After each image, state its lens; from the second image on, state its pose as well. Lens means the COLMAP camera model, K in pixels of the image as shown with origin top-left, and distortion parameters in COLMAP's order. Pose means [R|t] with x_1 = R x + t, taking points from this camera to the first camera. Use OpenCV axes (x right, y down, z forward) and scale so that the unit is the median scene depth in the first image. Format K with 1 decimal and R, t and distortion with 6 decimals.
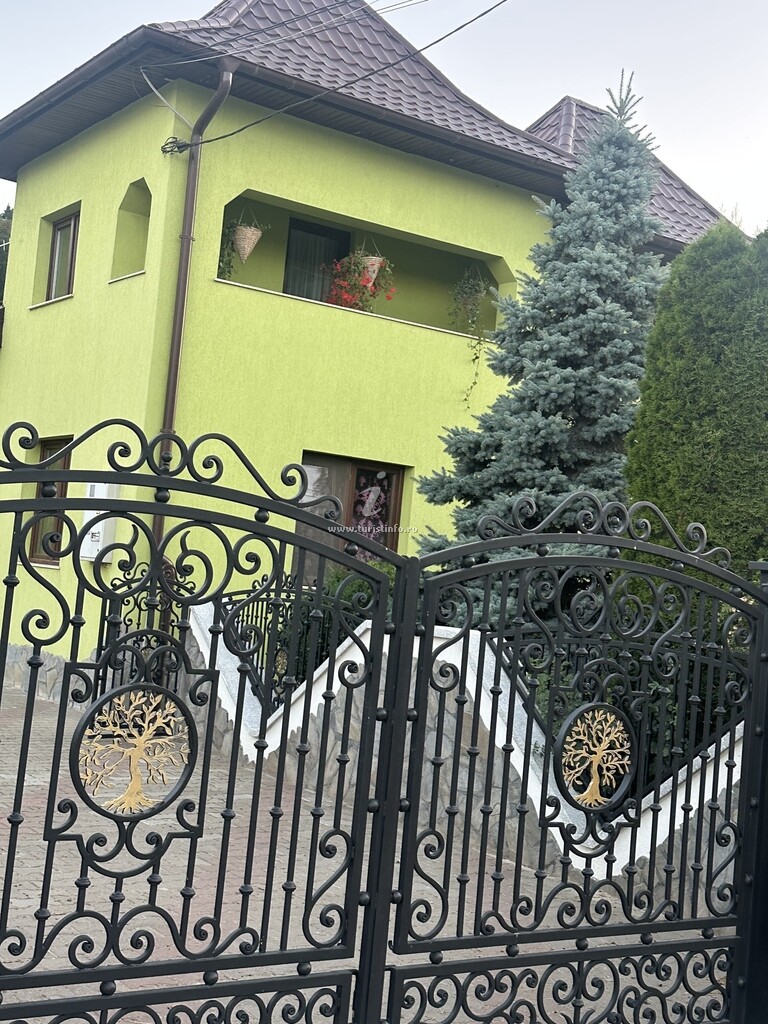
lens RADIAL K [[1416.5, 0, 384.0], [0, 1416.5, 512.0], [0, 0, 1]] dist [0.202741, -0.441730]
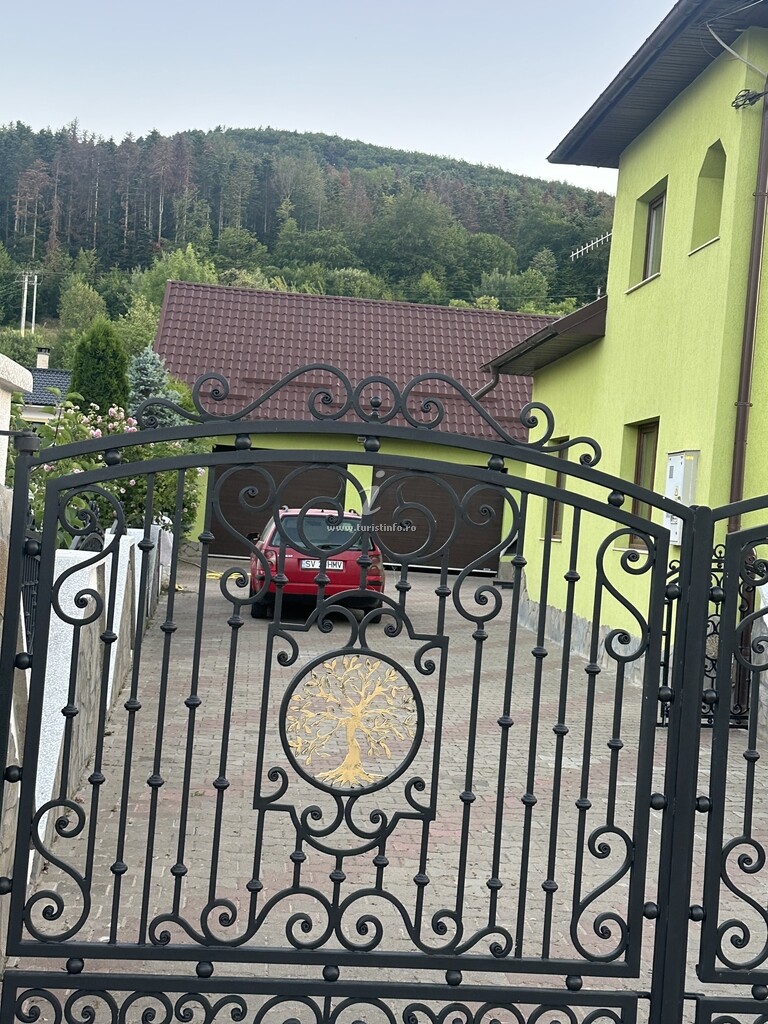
lens RADIAL K [[1416.5, 0, 384.0], [0, 1416.5, 512.0], [0, 0, 1]] dist [0.202741, -0.441730]
pose [[0.881633, -0.030227, -0.470967, 0.274197], [0.031958, 0.999480, -0.004323, 0.035380], [0.470852, -0.011240, 0.882140, 0.191005]]
